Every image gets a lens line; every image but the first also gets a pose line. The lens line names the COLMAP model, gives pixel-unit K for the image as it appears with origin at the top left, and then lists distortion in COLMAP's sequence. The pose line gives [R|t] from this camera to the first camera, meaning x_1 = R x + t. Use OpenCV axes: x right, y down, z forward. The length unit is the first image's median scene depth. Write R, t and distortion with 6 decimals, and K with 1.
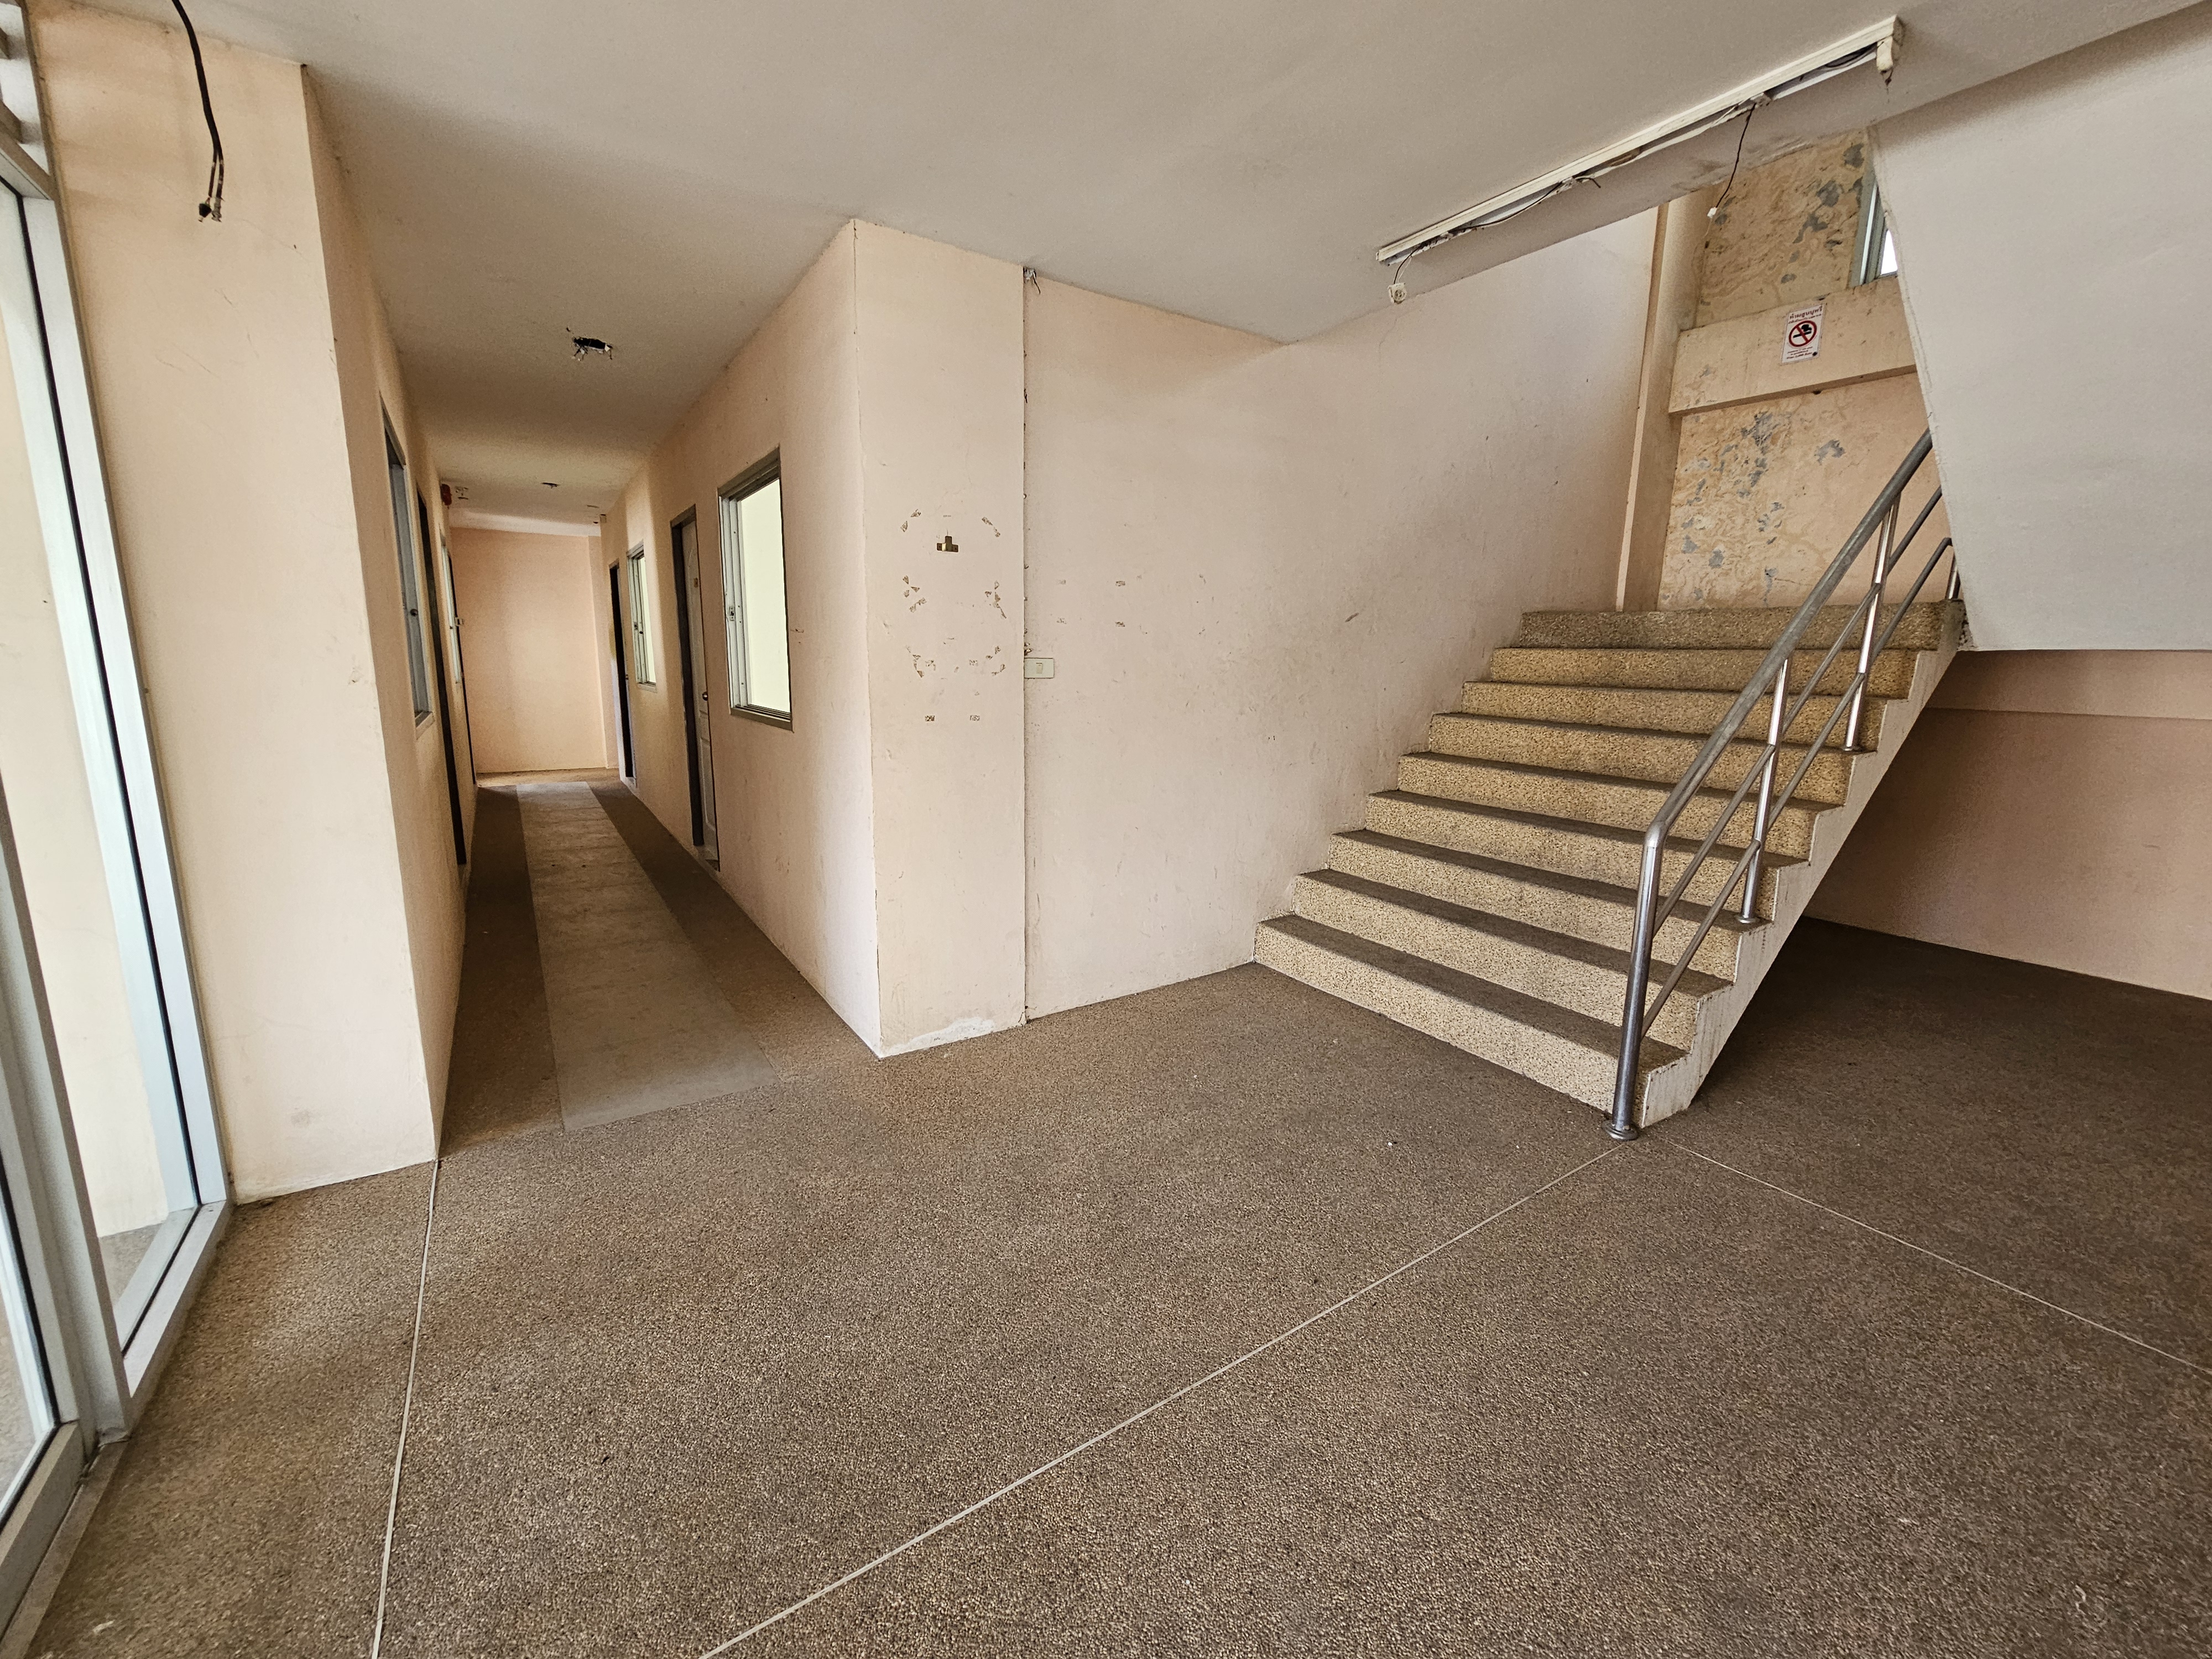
lens RADIAL K [[907.7, 0, 1097.3], [0, 907.7, 825.5], [0, 0, 1]] dist [-0.000543, 0.000211]
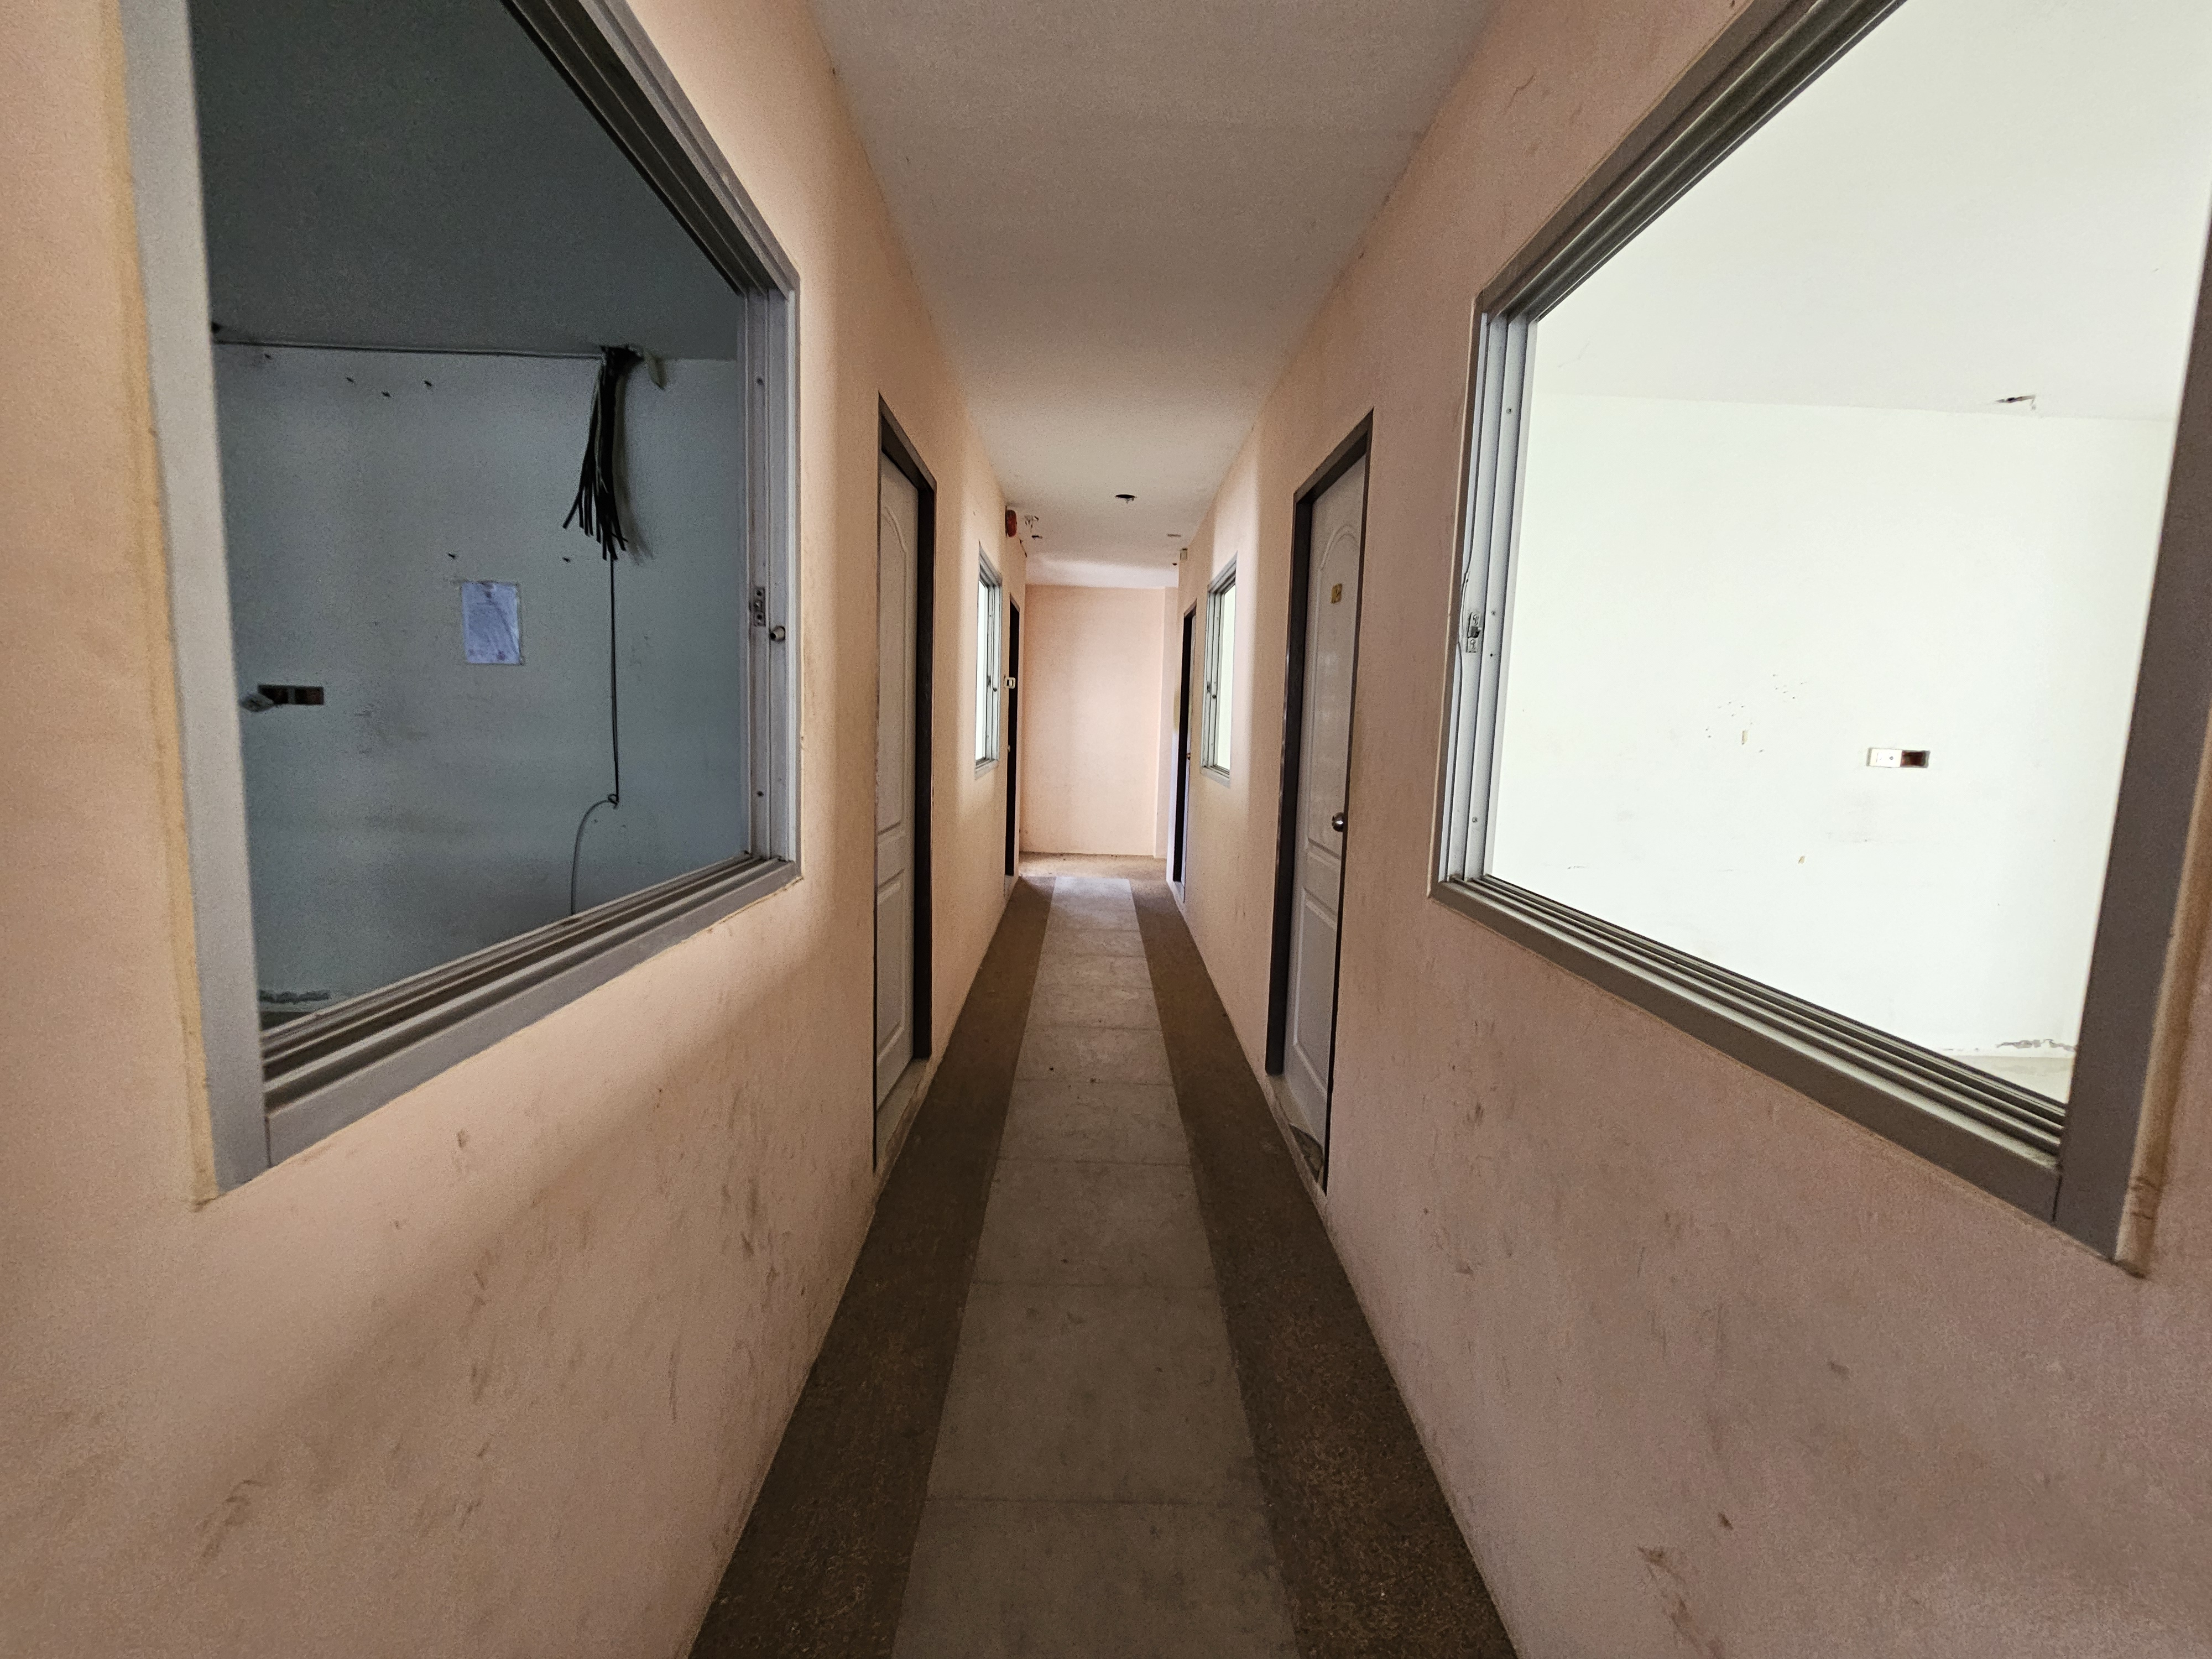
lens RADIAL K [[907.7, 0, 1123.2], [0, 907.7, 840.4], [0, 0, 1]] dist [-0.000543, 0.000211]
pose [[0.857809, 0.081711, -0.507432, -0.202682], [-0.112167, 0.993246, -0.029677, -0.074896], [0.501580, 0.082374, 0.861181, 0.377856]]
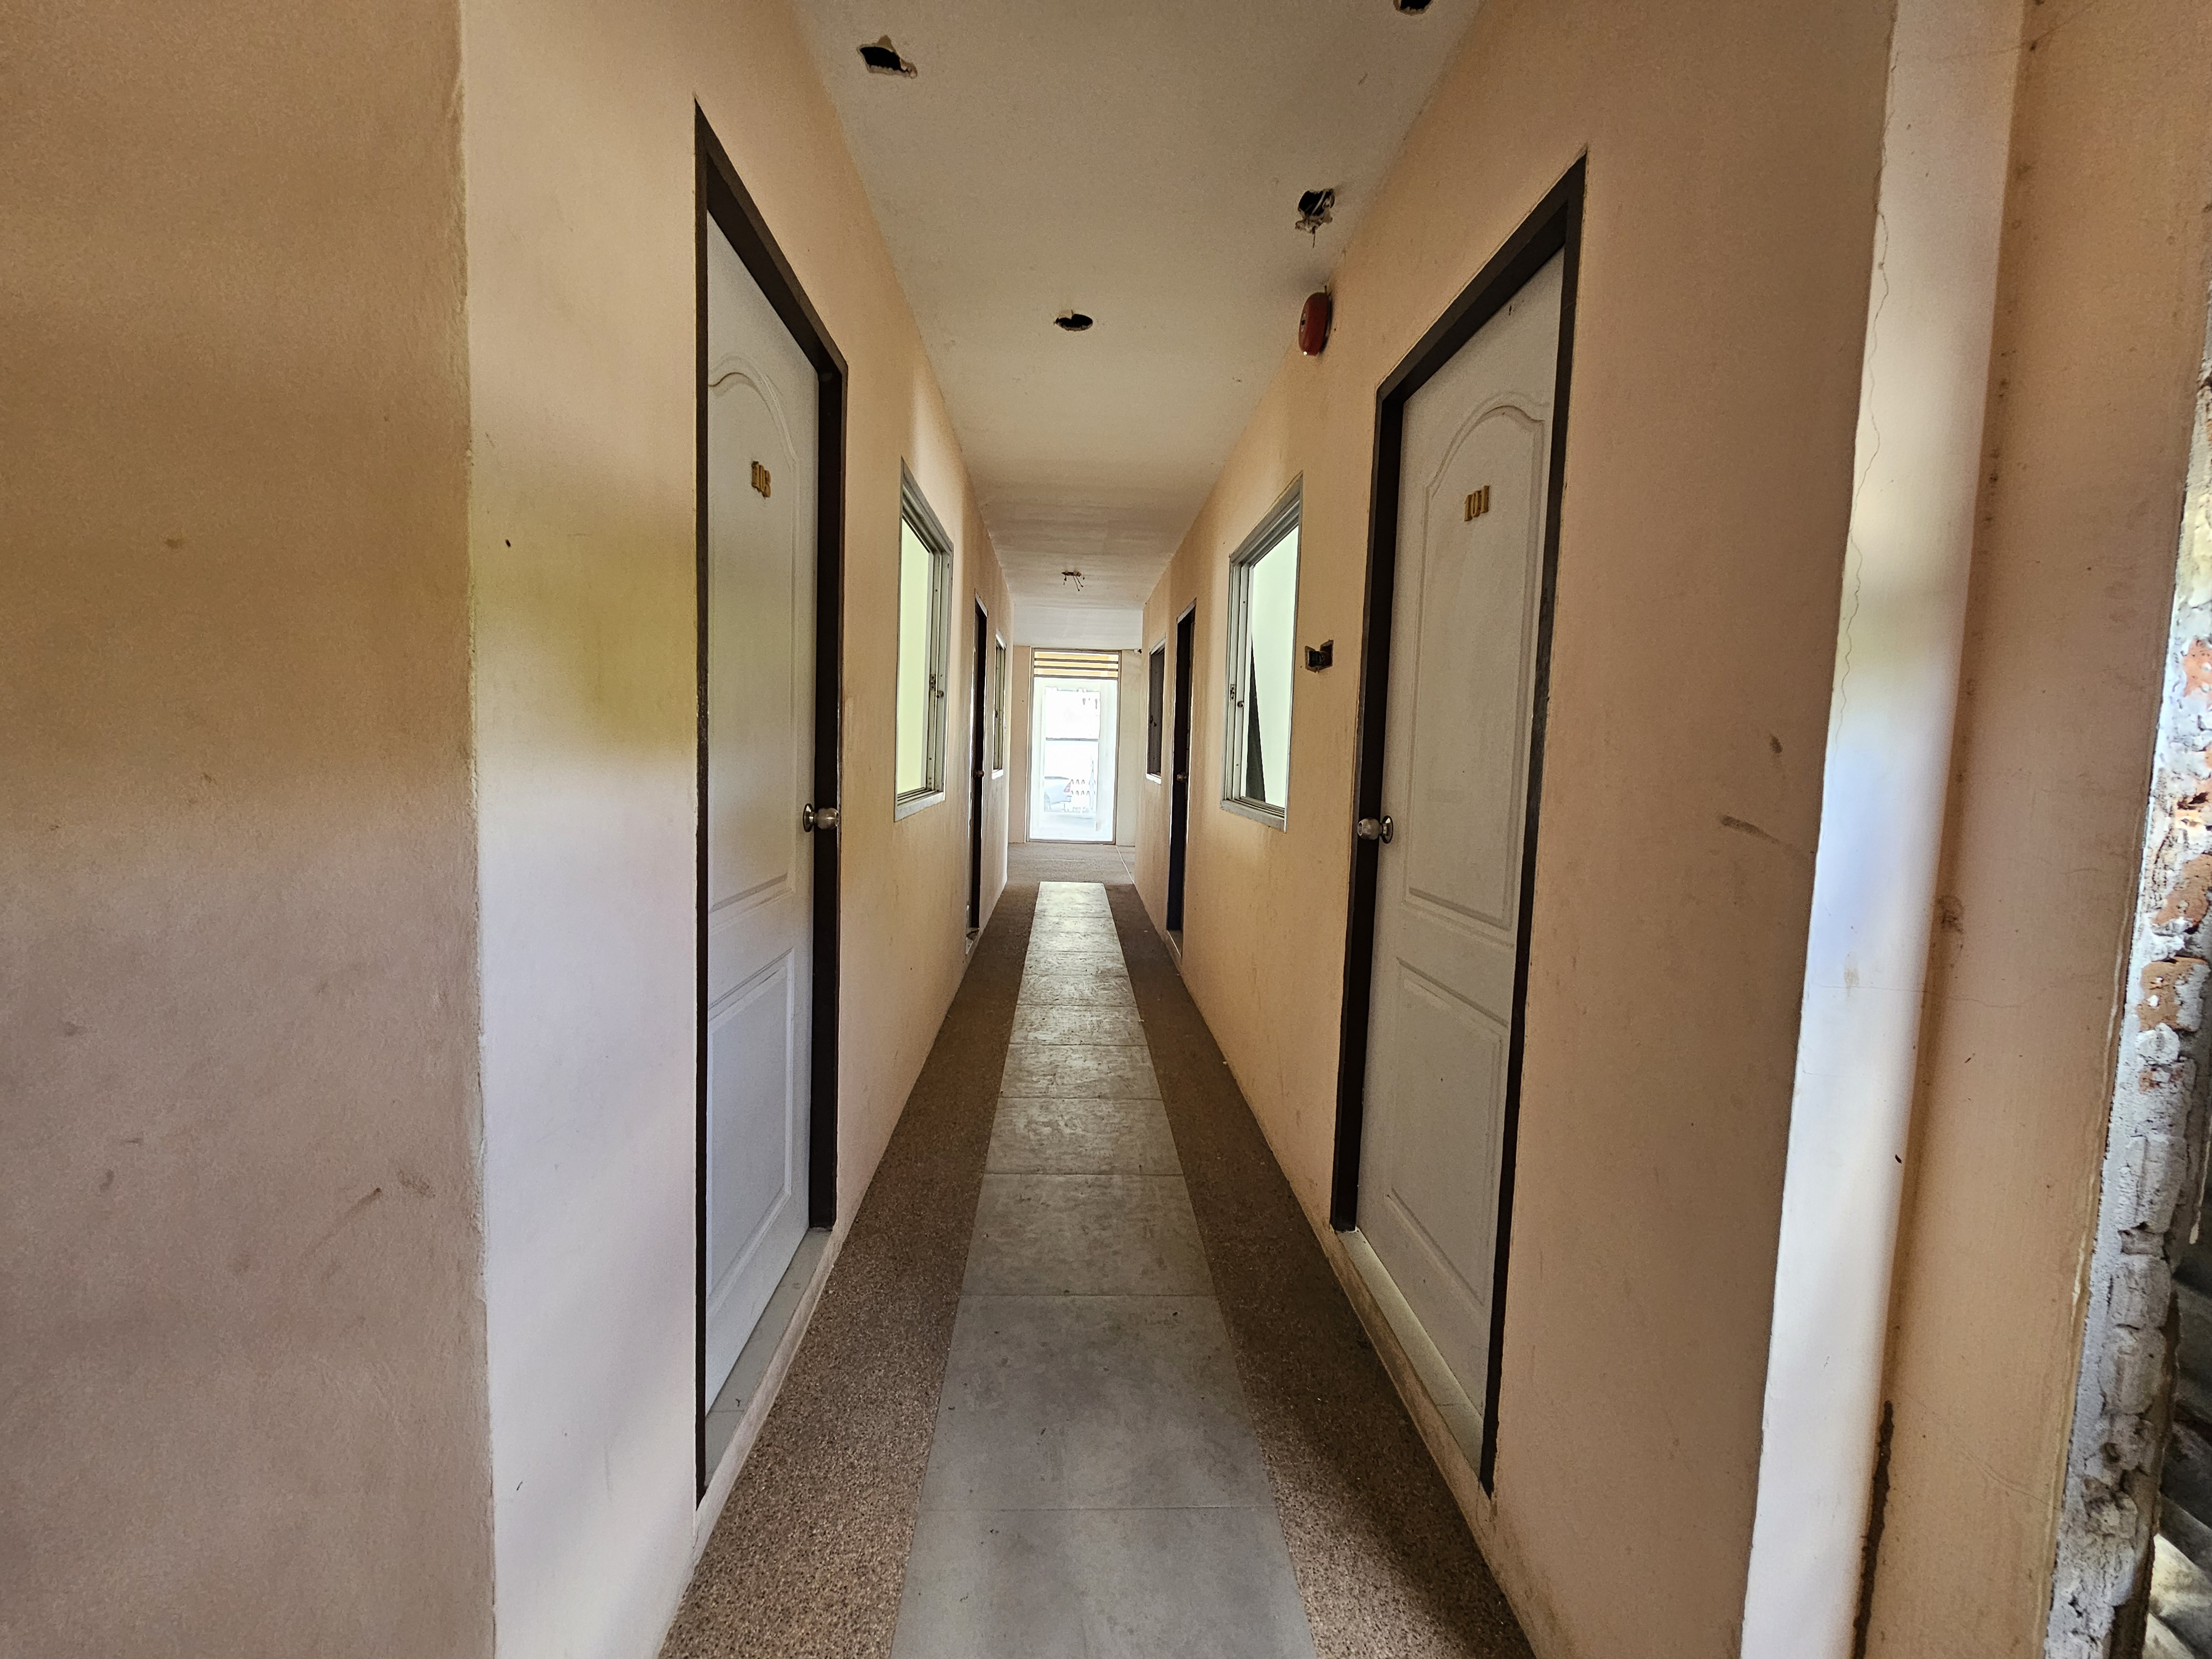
lens RADIAL K [[907.7, 0, 1105.5], [0, 907.7, 815.2], [0, 0, 1]] dist [-0.000543, 0.000211]
pose [[0.858125, 0.057207, -0.510245, -0.285588], [-0.110470, 0.991070, -0.074672, -0.091490], [0.501416, 0.120445, 0.856782, 0.501742]]
